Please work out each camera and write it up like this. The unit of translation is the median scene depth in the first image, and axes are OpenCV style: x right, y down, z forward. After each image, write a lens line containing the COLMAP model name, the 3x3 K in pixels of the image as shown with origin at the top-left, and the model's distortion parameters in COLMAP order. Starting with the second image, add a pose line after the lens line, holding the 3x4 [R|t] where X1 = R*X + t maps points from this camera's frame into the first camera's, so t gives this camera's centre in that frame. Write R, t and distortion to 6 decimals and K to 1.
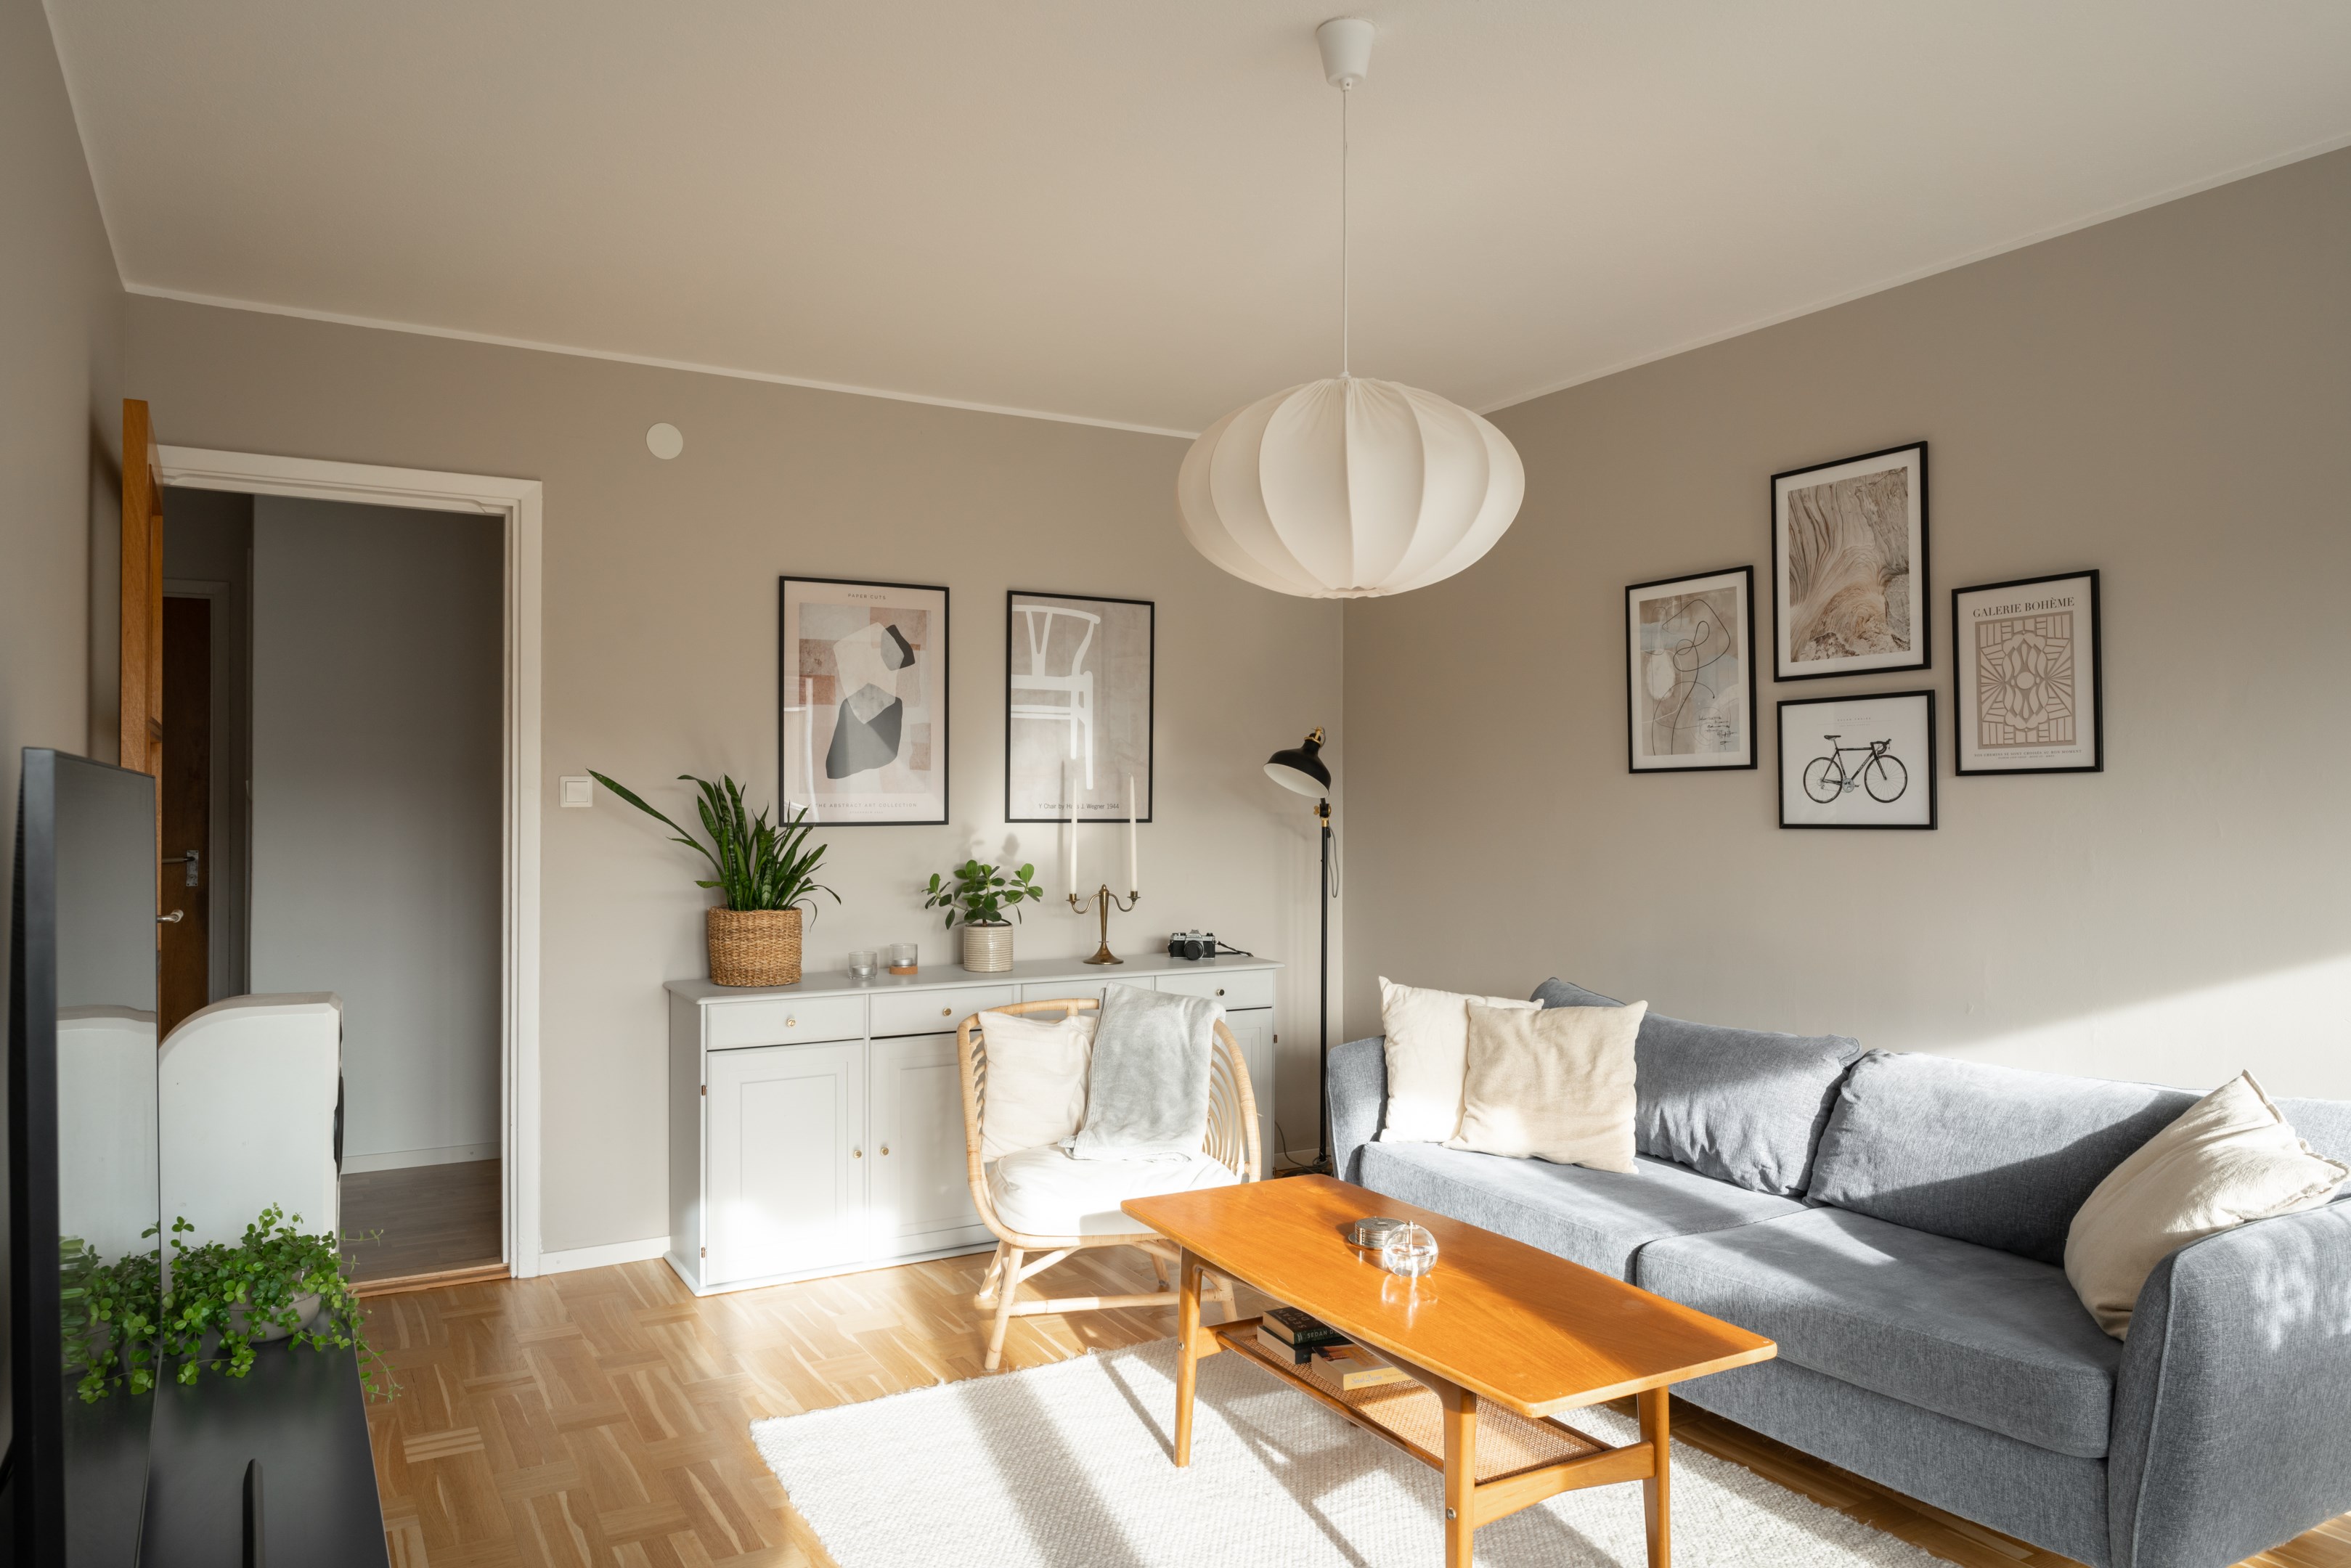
lens RADIAL K [[1572.2, 0, 1166.3], [0, 1572.2, 795.5], [0, 0, 1]] dist [-0.003190, 0.001719]
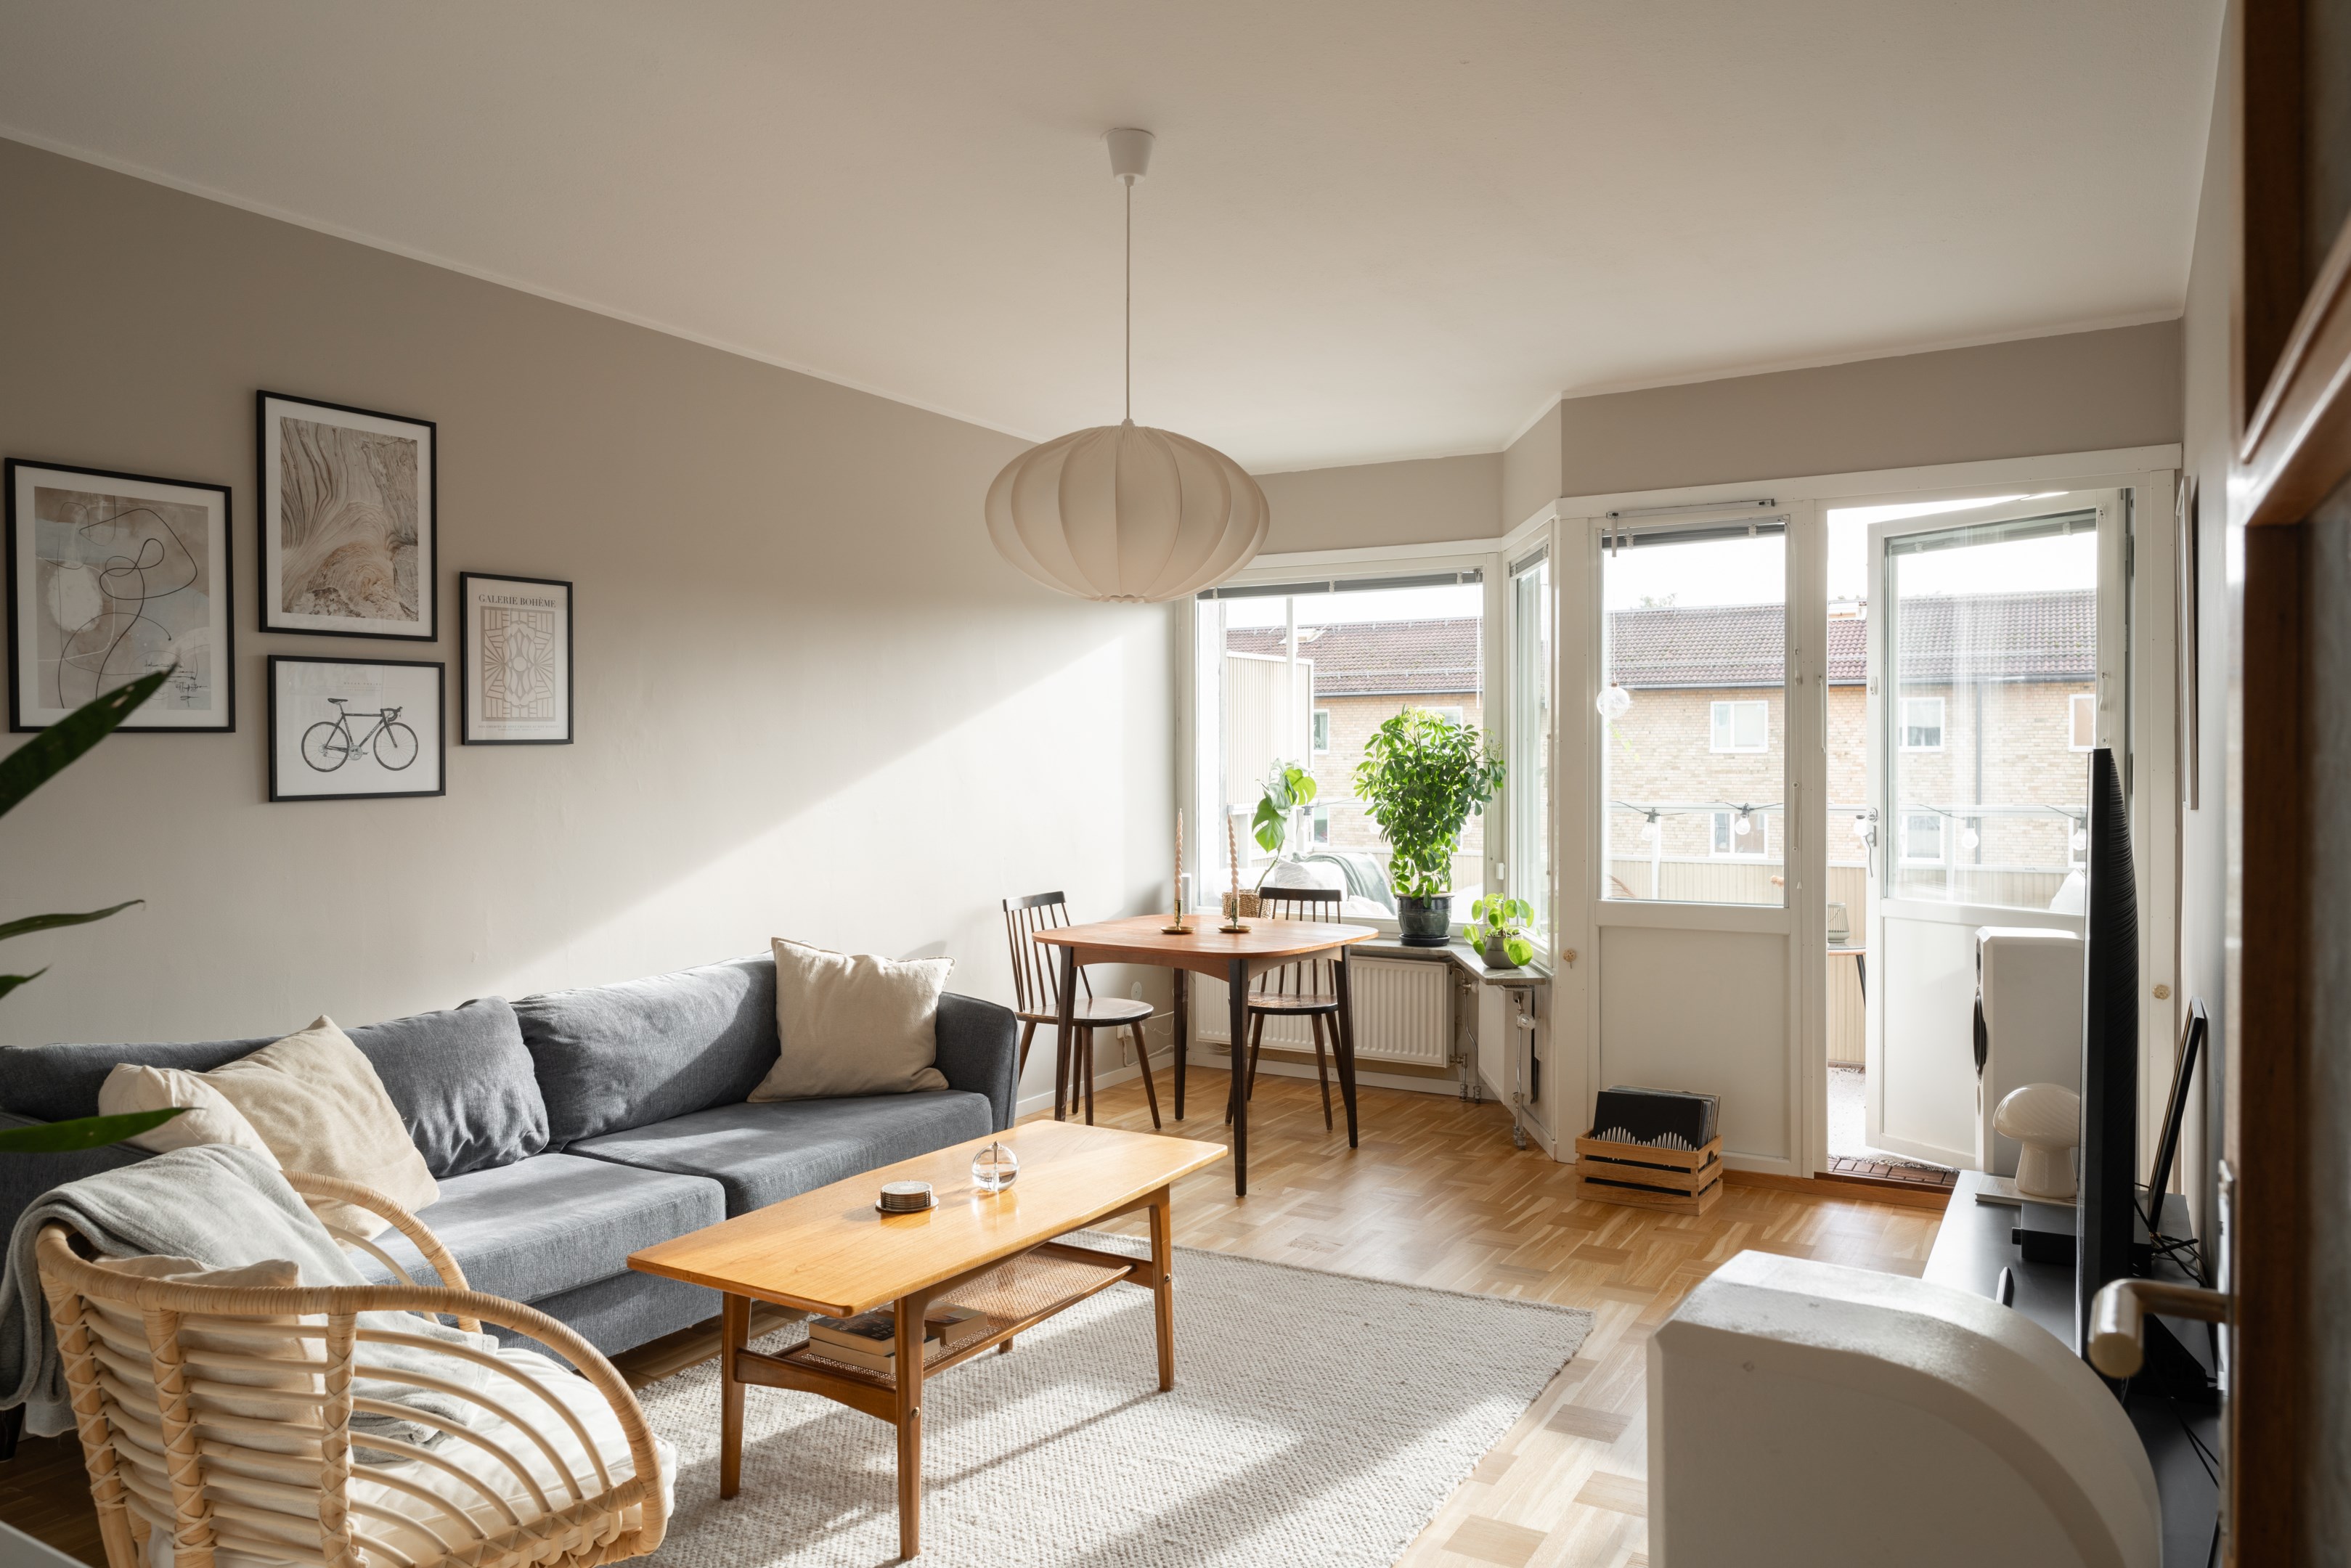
lens RADIAL K [[1608.3, 0, 1159.1], [0, 1608.3, 775.3], [0, 0, 1]] dist [-0.003112, -0.000726]
pose [[-0.486241, -0.009676, 0.873771, -0.655302], [-0.000875, 0.999944, 0.010587, -0.003511], [-0.873824, 0.004384, -0.486222, 1.053714]]
